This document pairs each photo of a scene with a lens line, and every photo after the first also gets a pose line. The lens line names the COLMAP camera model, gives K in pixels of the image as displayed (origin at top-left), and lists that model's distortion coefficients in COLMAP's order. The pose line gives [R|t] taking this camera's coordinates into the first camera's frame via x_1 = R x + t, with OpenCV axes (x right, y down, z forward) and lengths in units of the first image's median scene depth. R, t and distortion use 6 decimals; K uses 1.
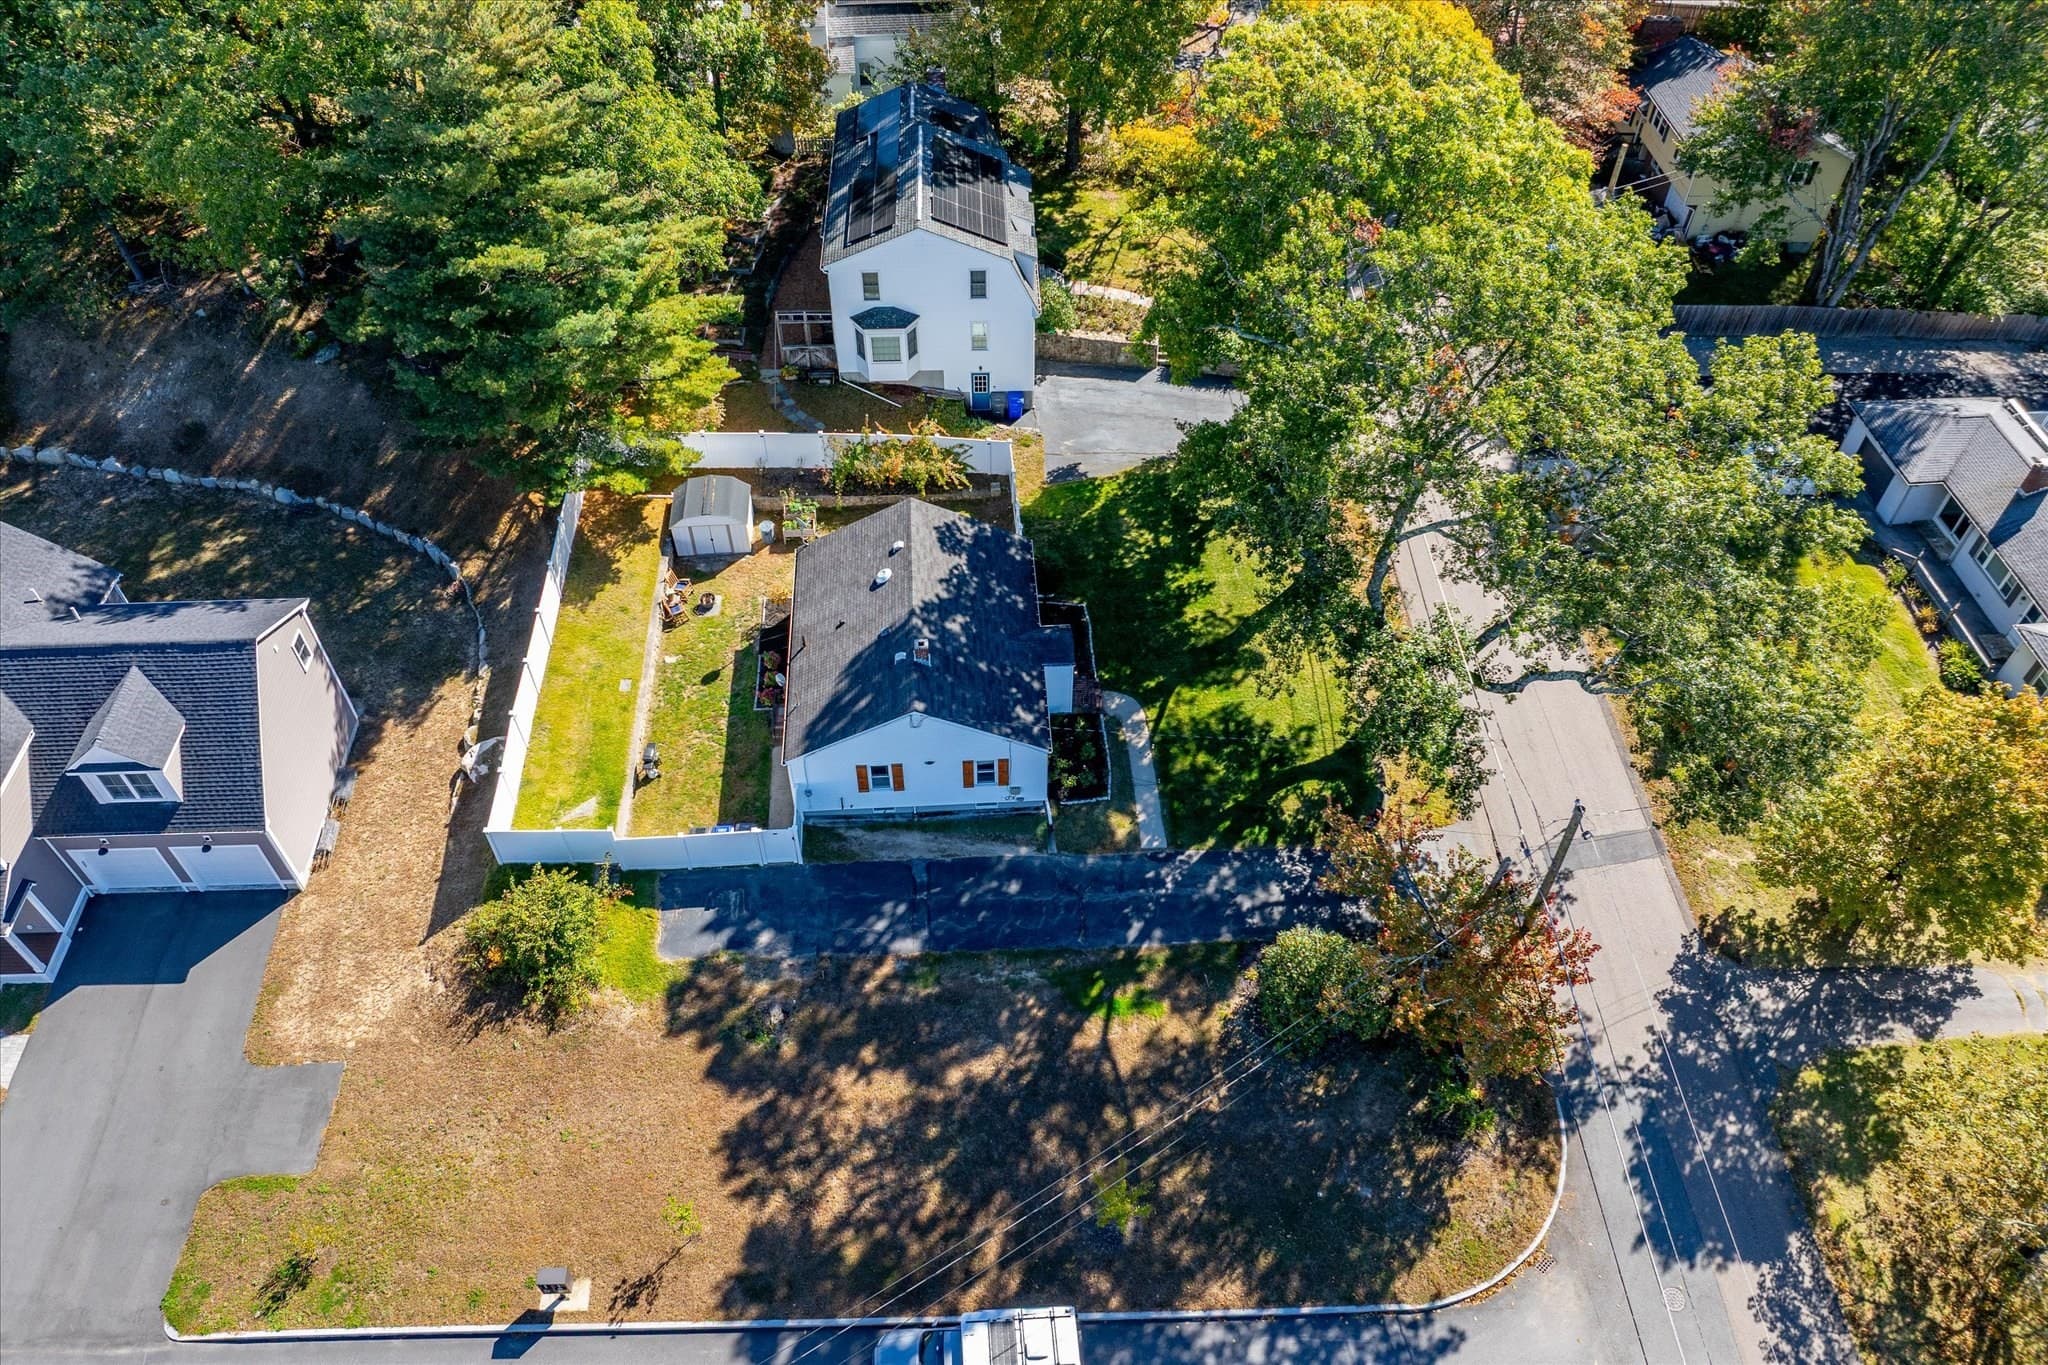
lens RADIAL K [[1447.0, 0, 1025.6], [0, 1447.0, 683.0], [0, 0, 1]] dist [-0.048341, -0.002249]
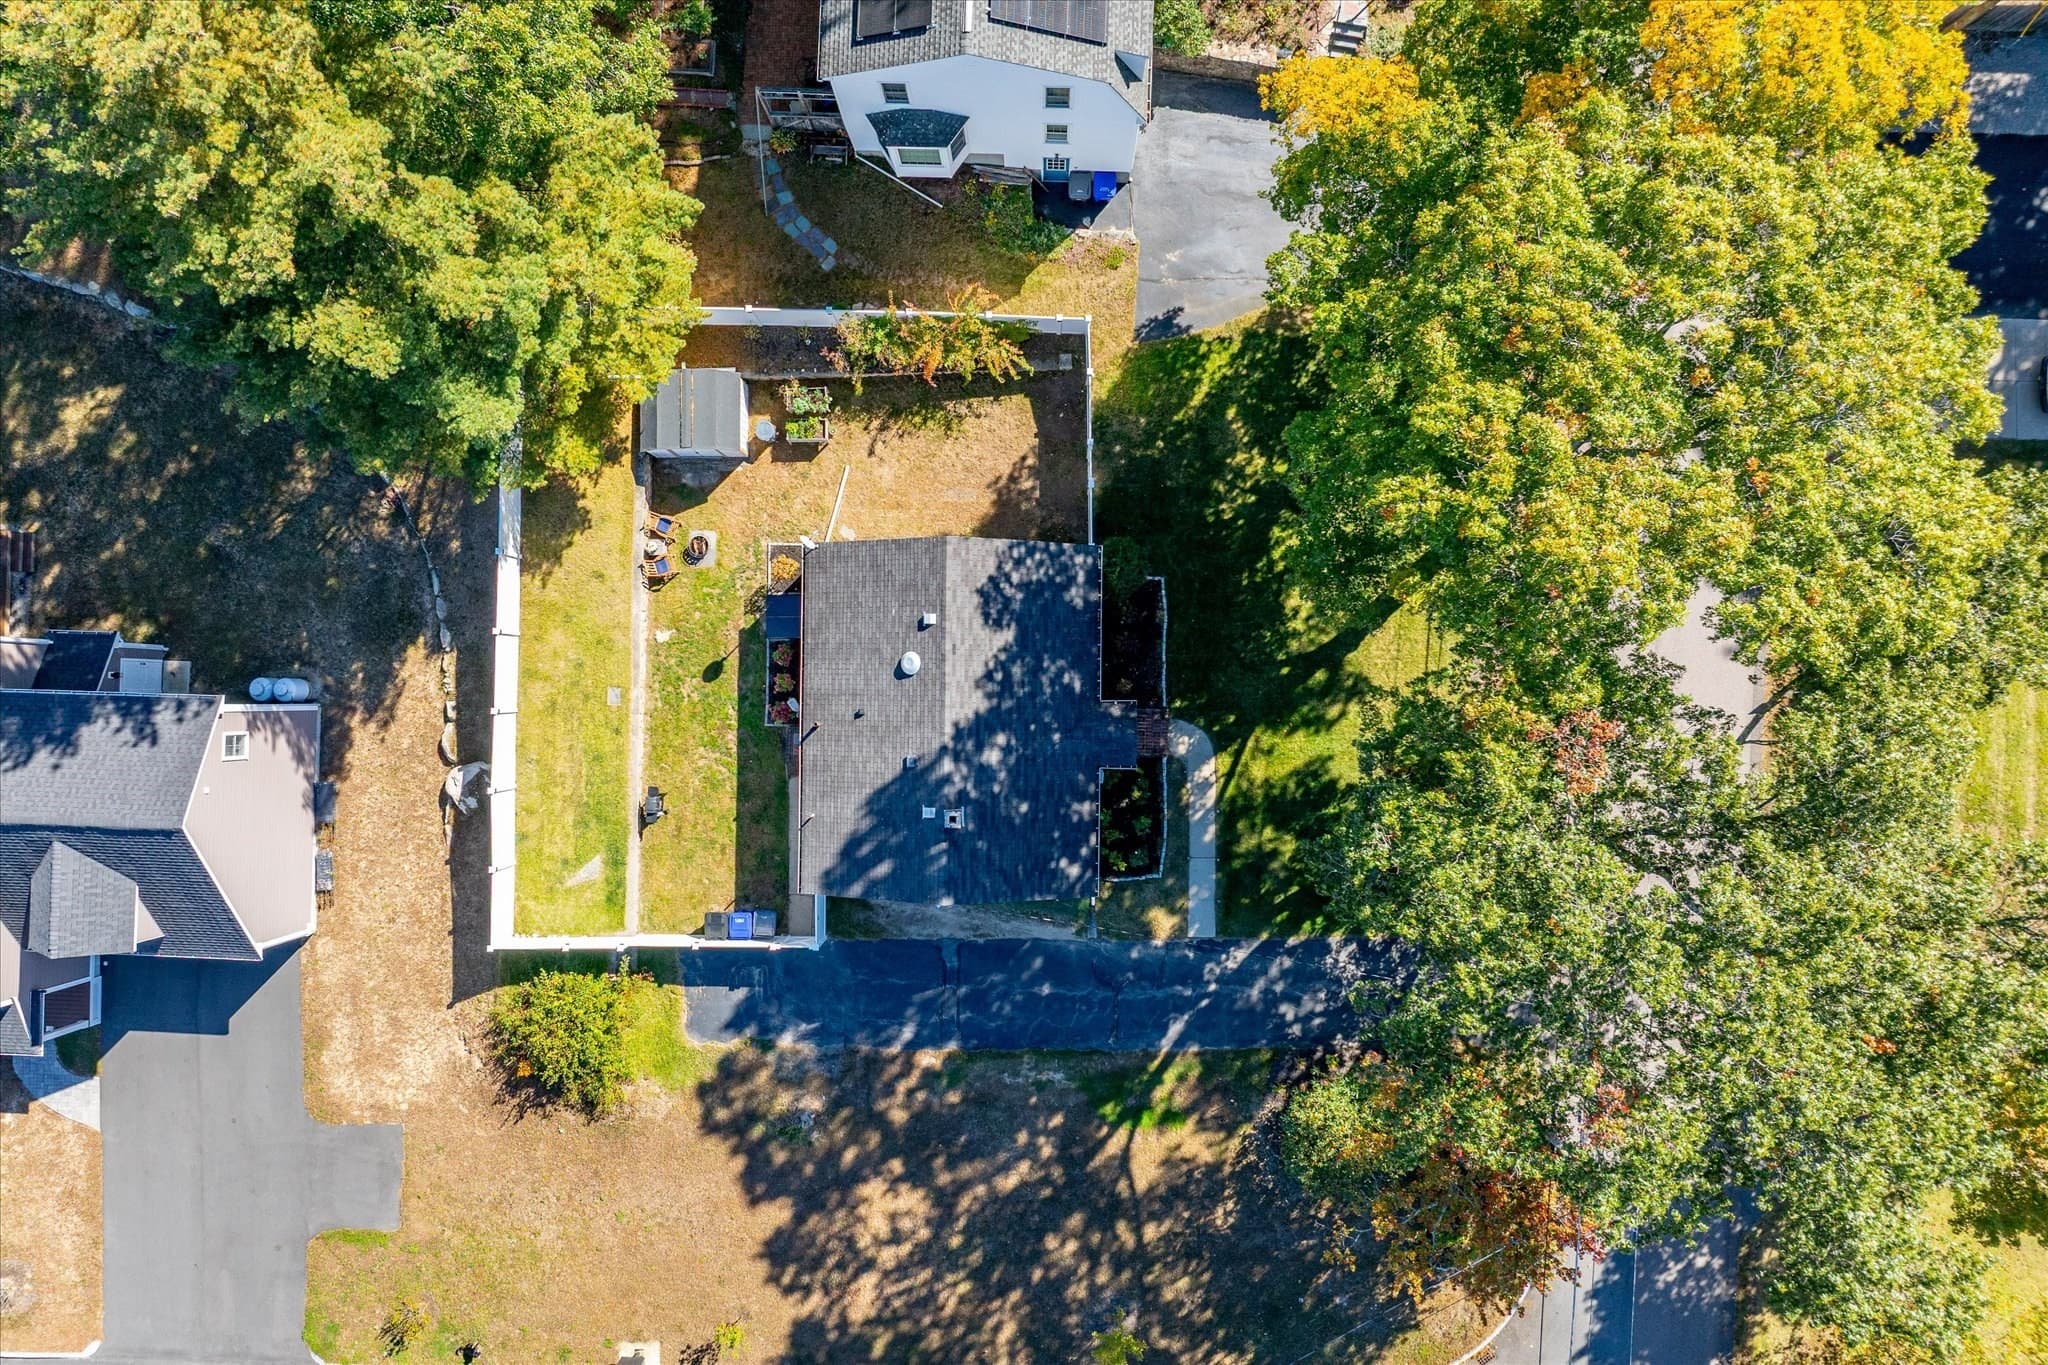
lens RADIAL K [[1447.0, 0, 1027.4], [0, 1447.0, 674.6], [0, 0, 1]] dist [-0.048341, -0.002249]
pose [[0.997105, 0.072699, -0.022289, -0.015281], [-0.039962, 0.750379, 0.659799, -0.636276], [0.064692, -0.656998, 0.751112, 0.413746]]
